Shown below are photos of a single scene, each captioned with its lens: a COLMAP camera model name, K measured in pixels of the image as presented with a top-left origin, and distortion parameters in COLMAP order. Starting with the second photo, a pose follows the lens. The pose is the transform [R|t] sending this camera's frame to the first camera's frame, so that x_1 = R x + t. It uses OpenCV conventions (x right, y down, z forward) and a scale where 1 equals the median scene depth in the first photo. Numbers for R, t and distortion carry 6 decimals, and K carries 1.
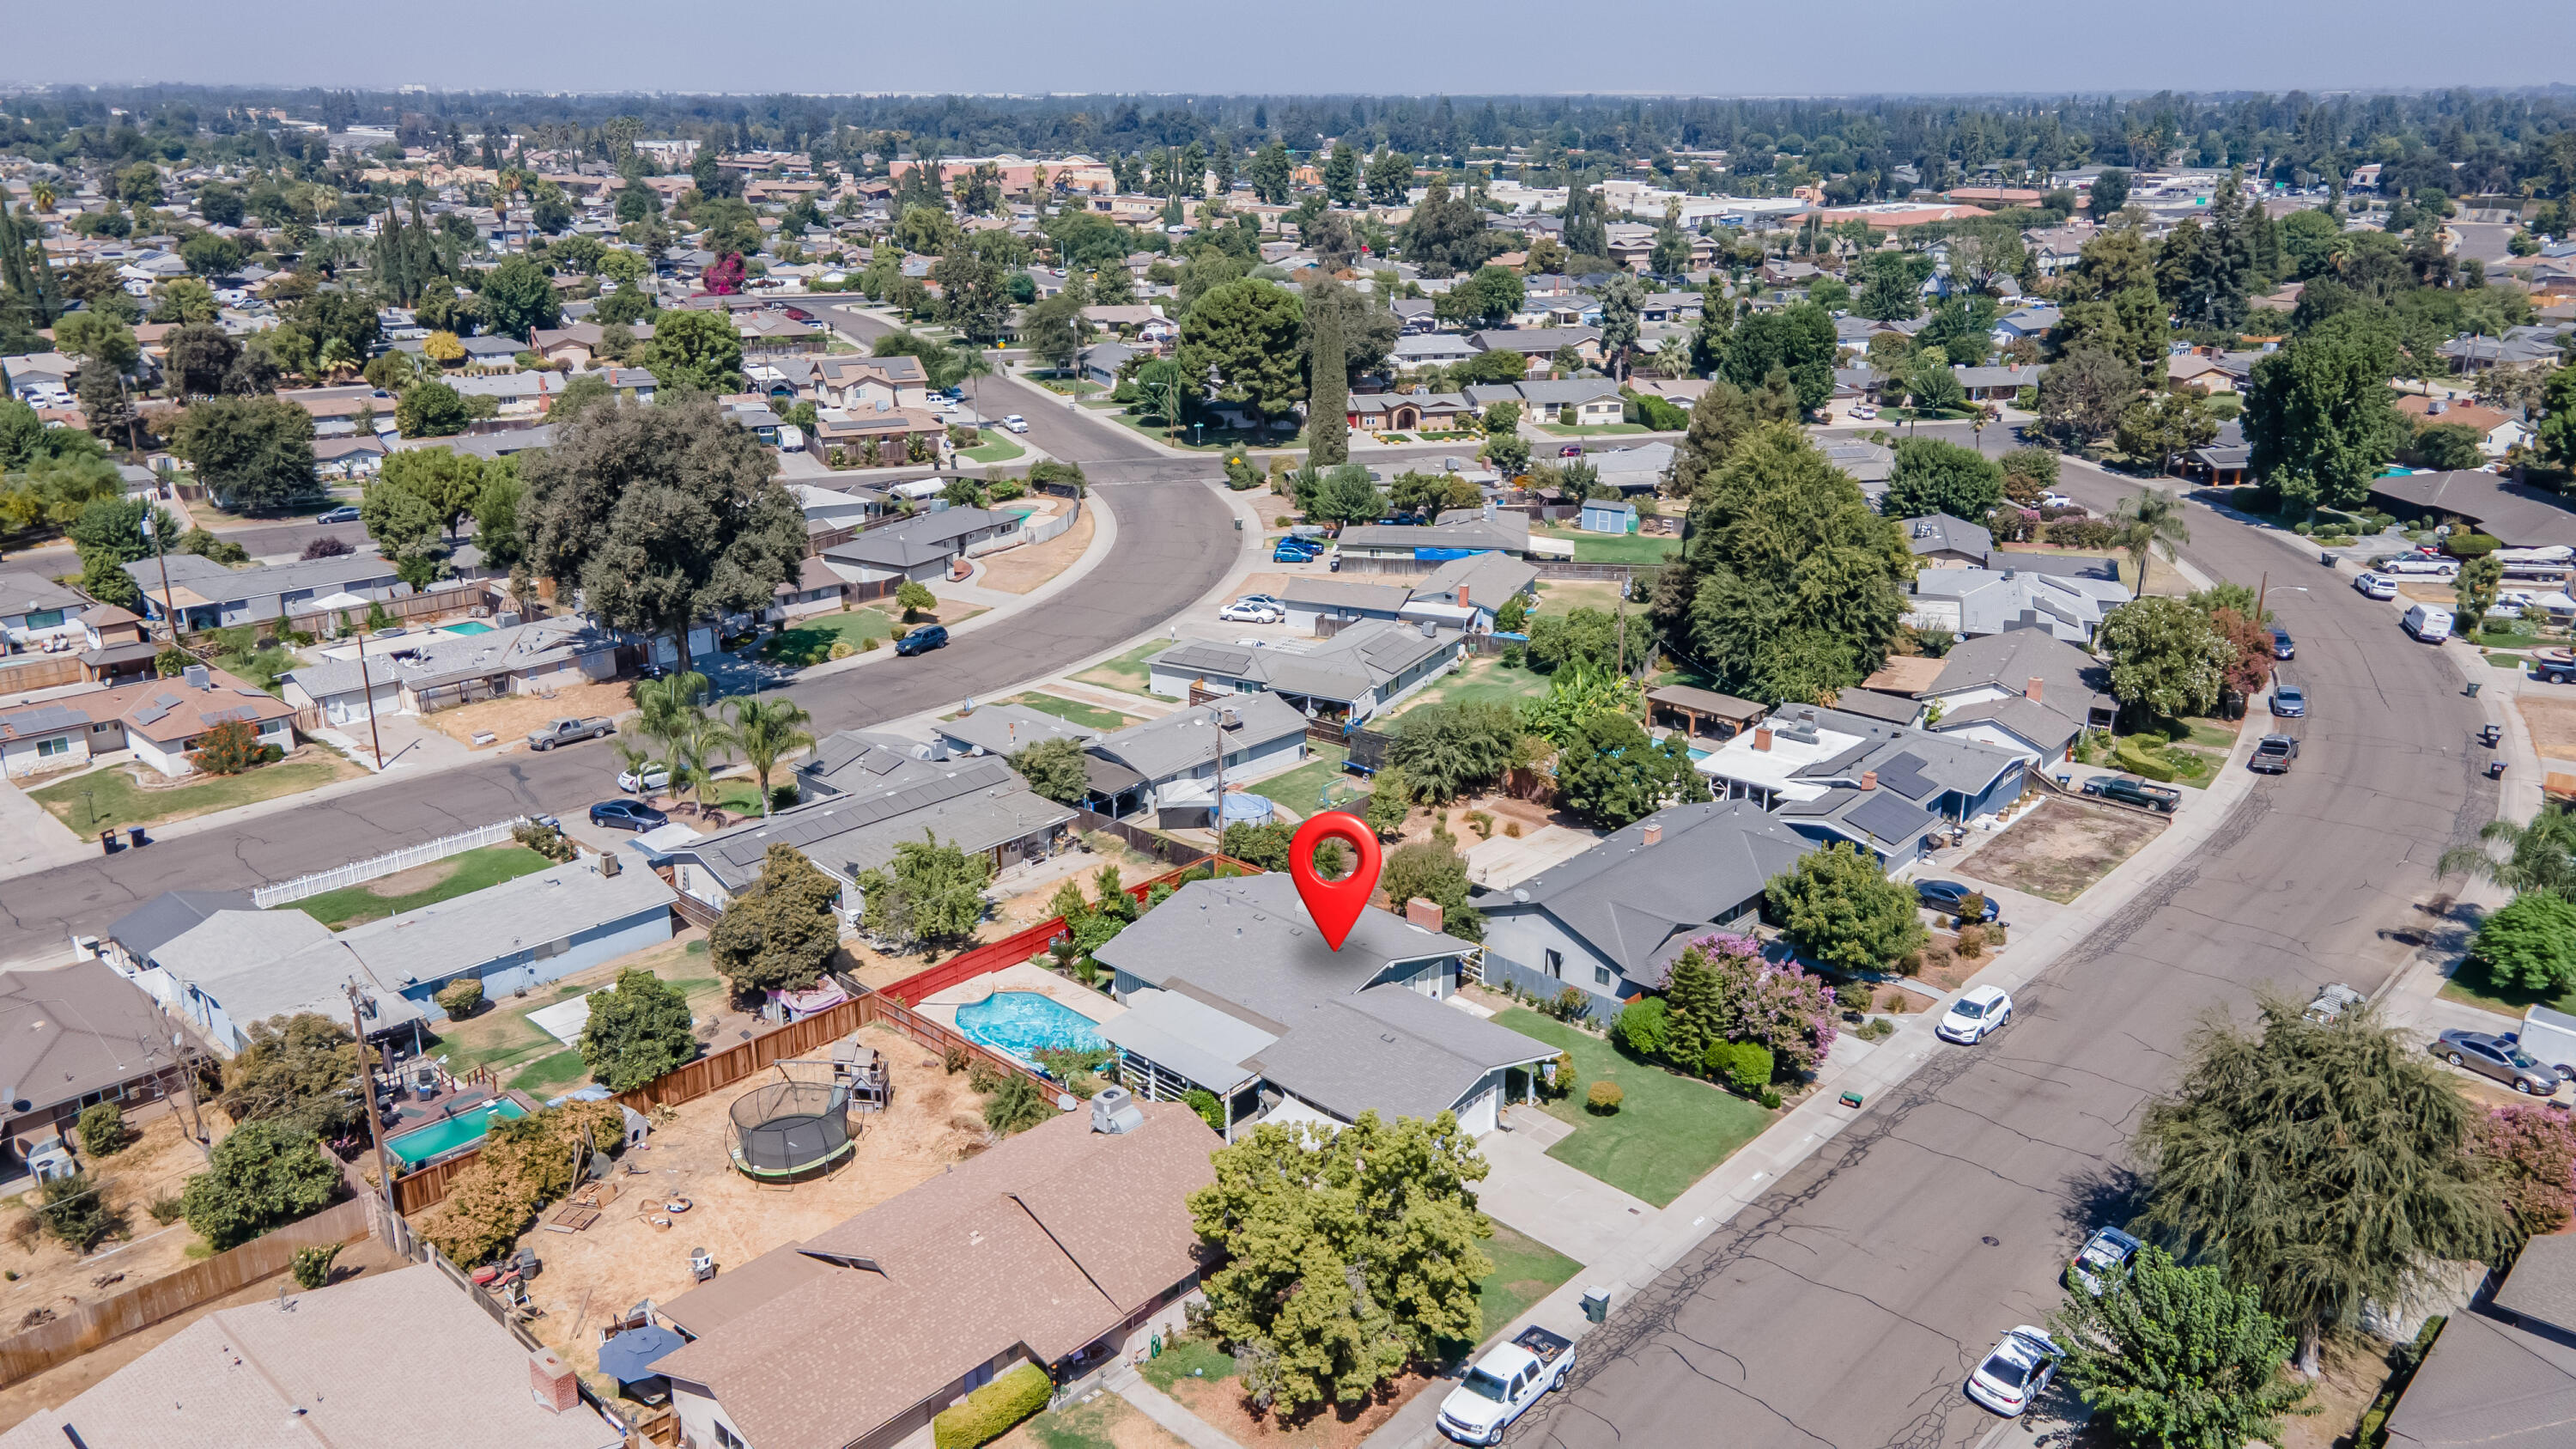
lens RADIAL K [[1867.2, 0, 1282.4], [0, 1867.2, 709.8], [0, 0, 1]] dist [0.027433, -0.002060]
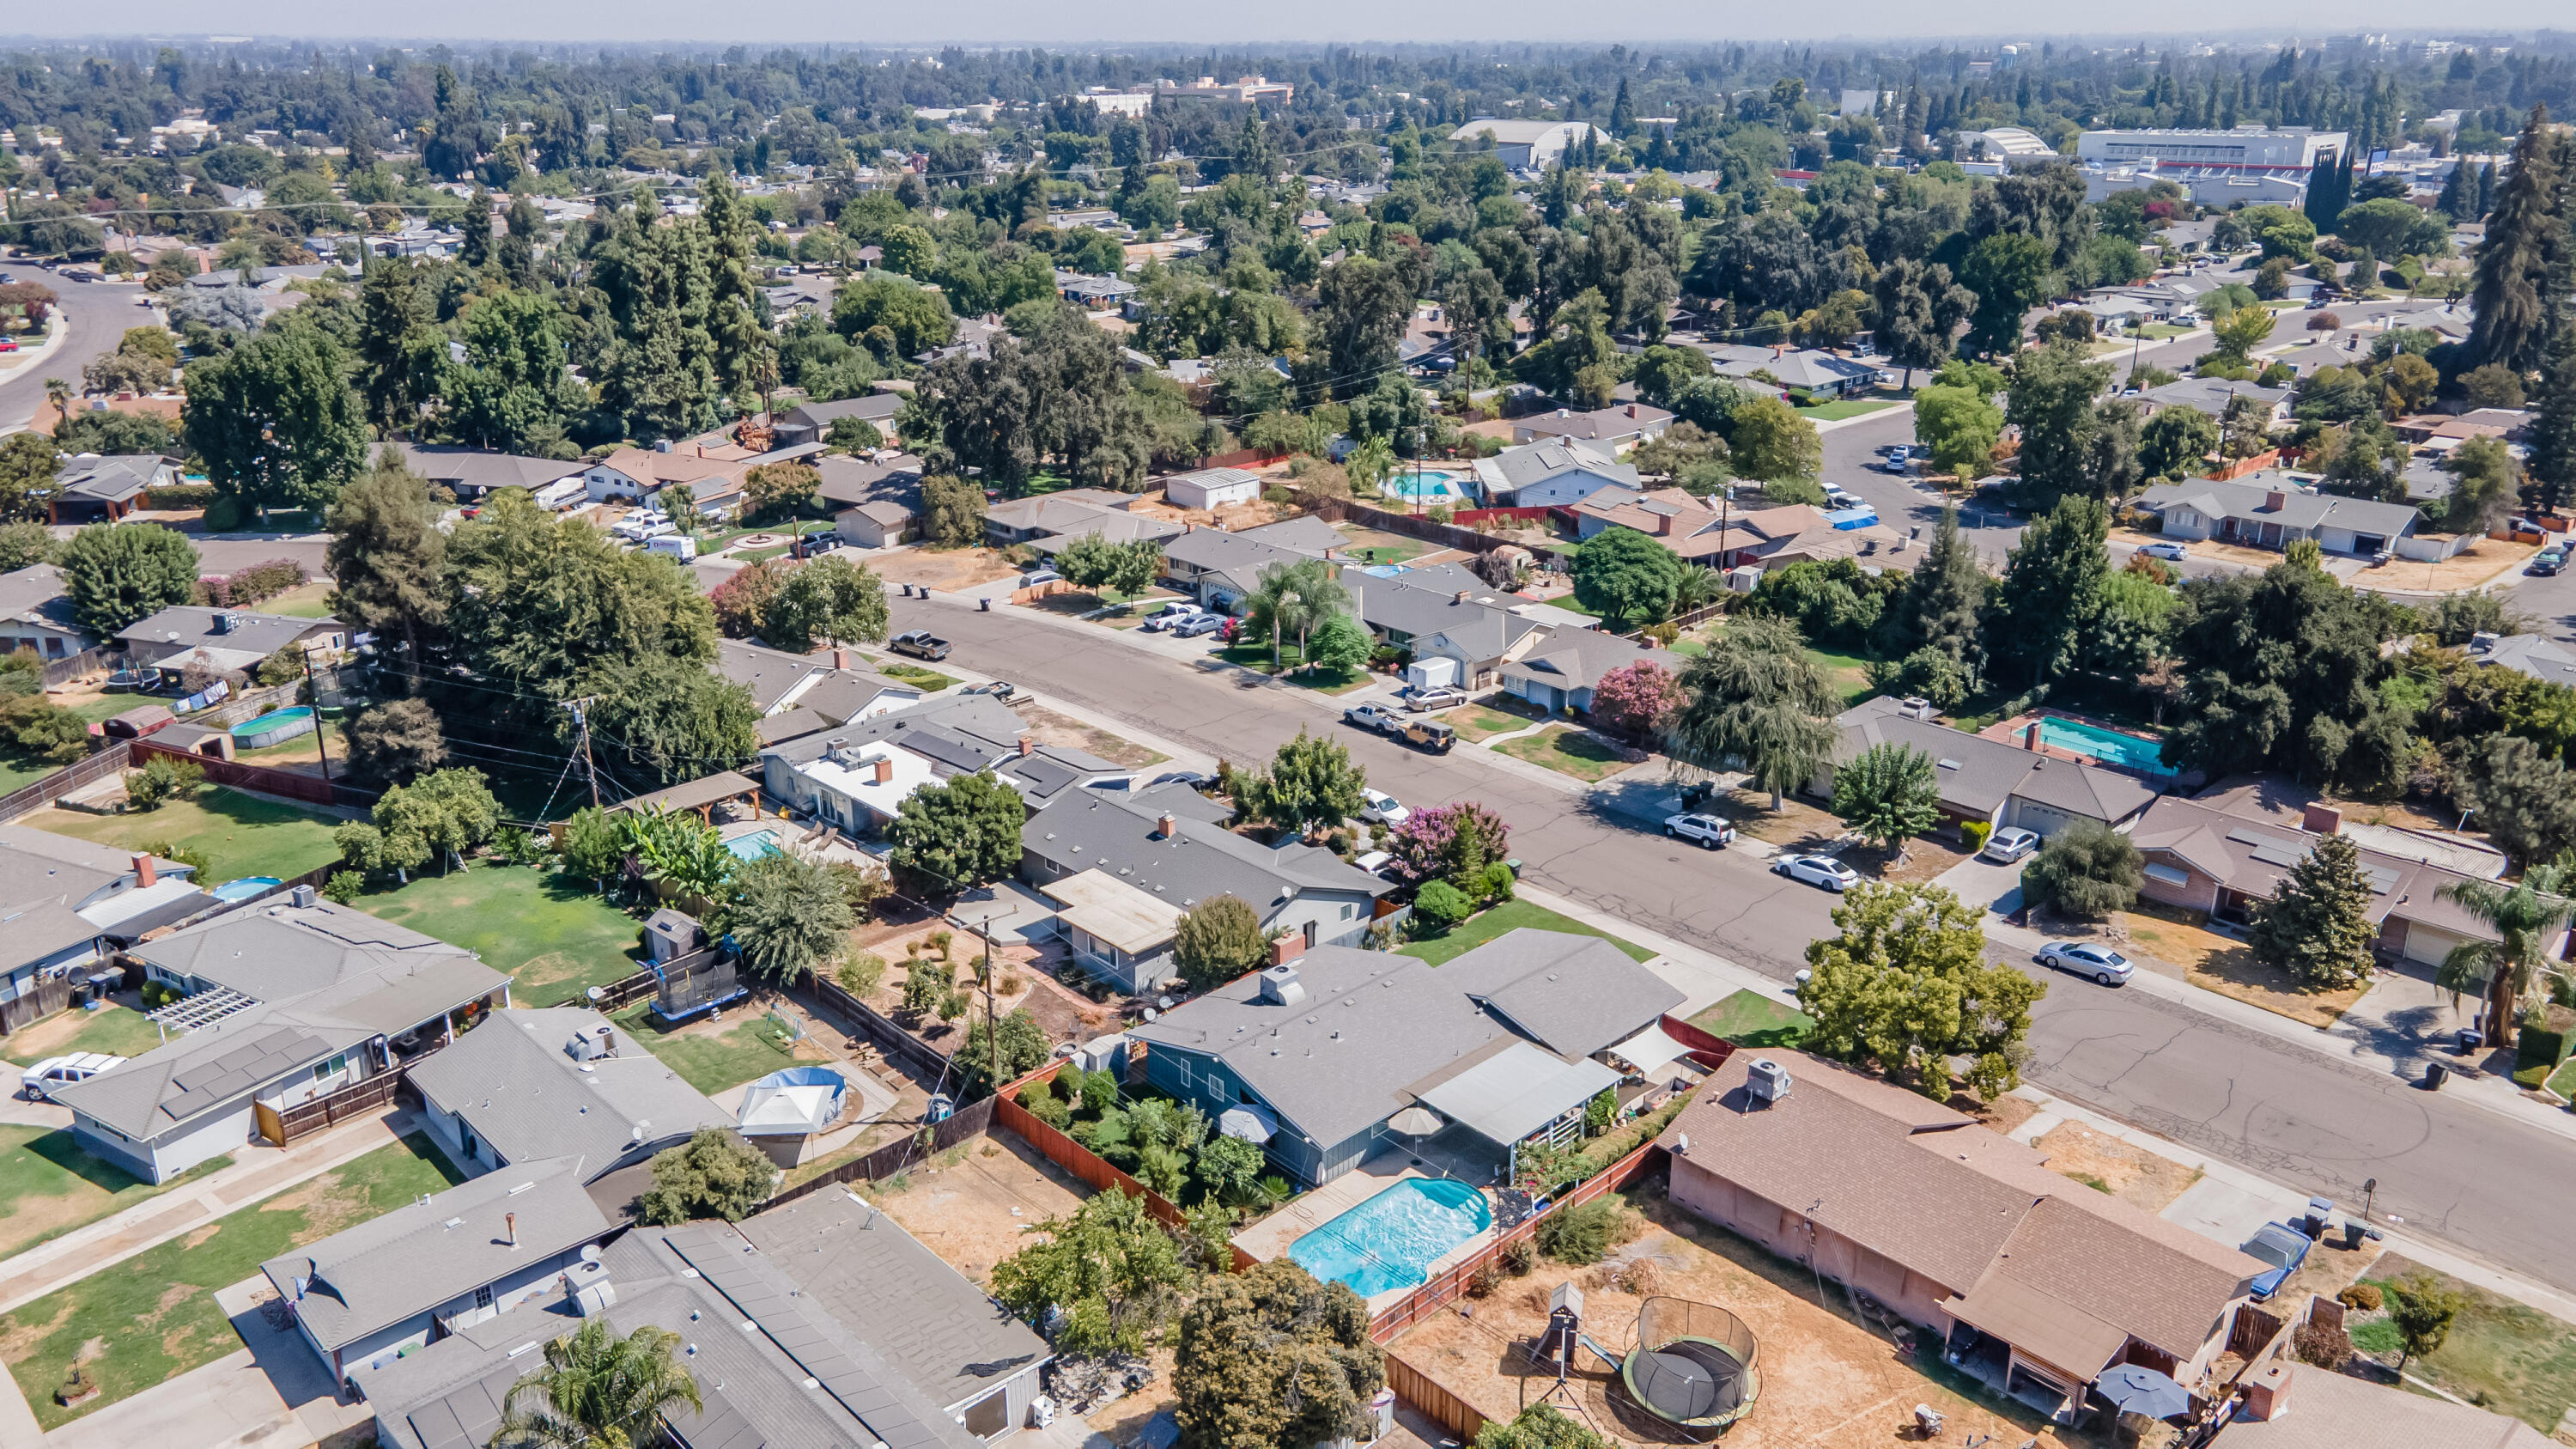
lens RADIAL K [[1867.2, 0, 1288.3], [0, 1867.2, 721.6], [0, 0, 1]] dist [0.027433, -0.002060]
pose [[0.052226, -0.342262, 0.938152, -0.509372], [0.314295, 0.897328, 0.309872, -0.193030], [-0.947888, 0.278673, 0.154435, 0.492851]]
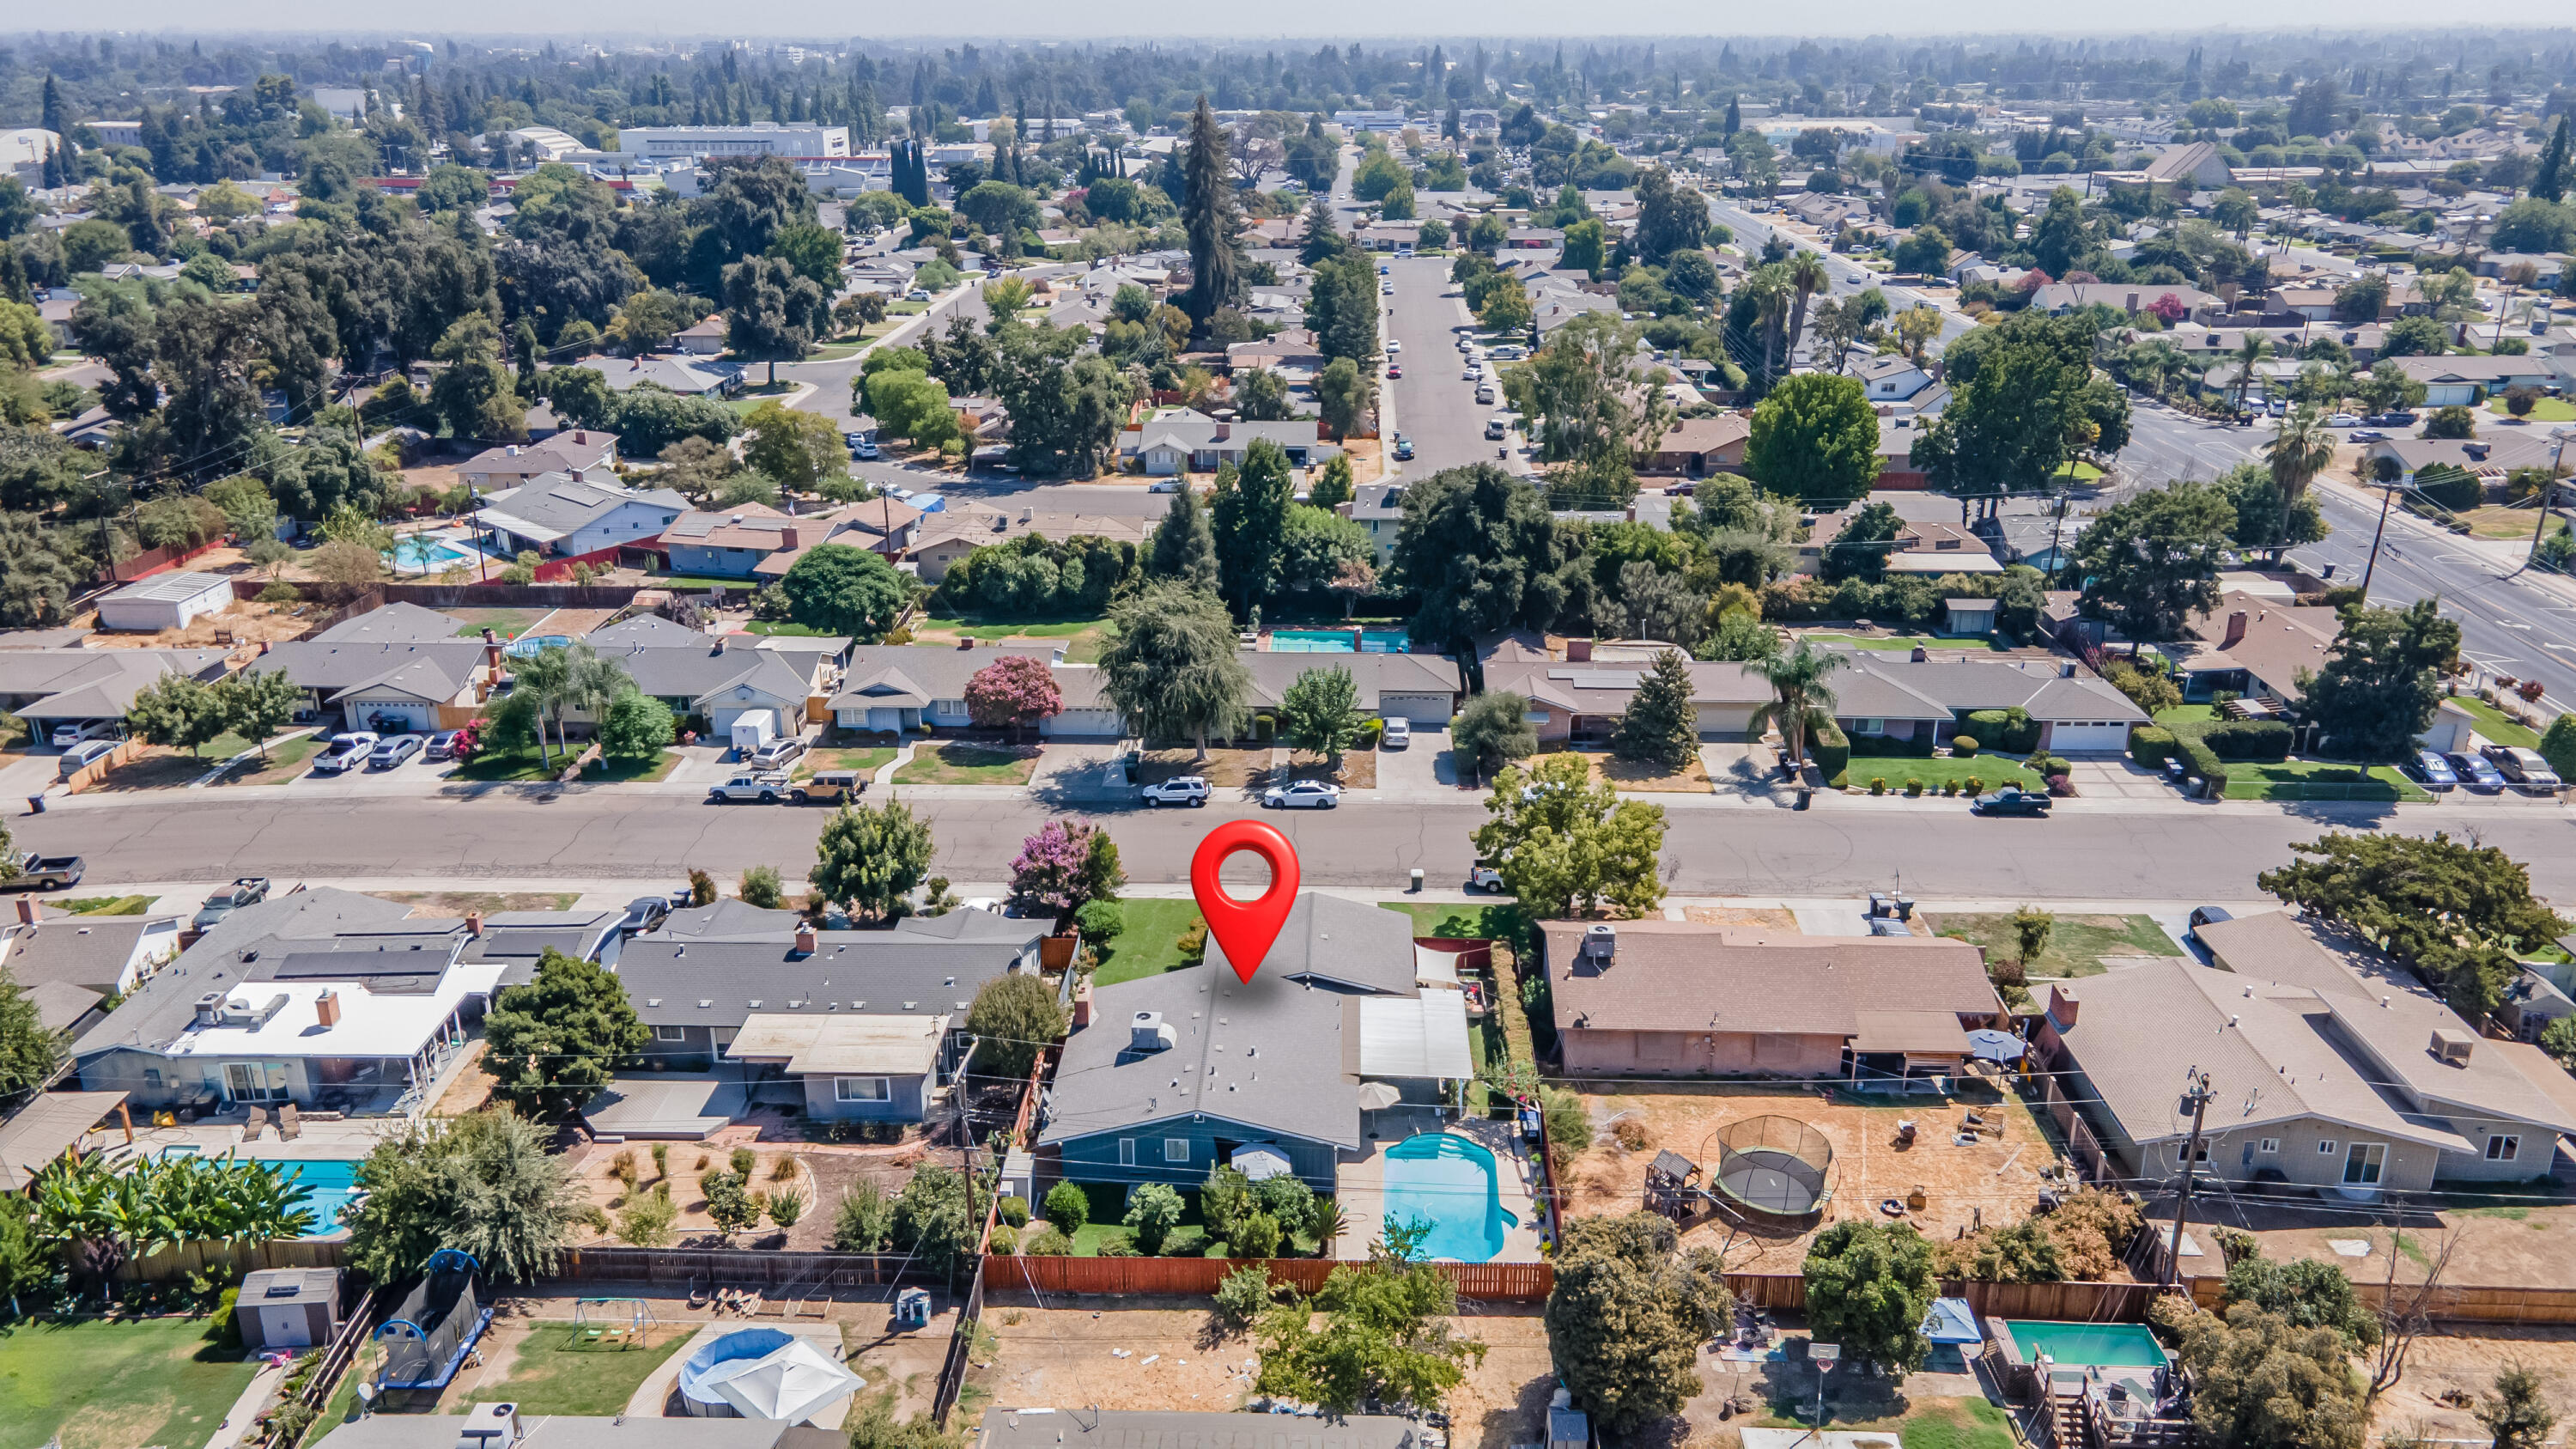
lens RADIAL K [[1867.2, 0, 1290.1], [0, 1867.2, 723.3], [0, 0, 1]] dist [0.027433, -0.002060]
pose [[-0.664897, -0.256476, 0.701521, -0.381084], [0.235035, 0.819650, 0.522429, -0.293240], [-0.708993, 0.512243, -0.484702, 0.801823]]
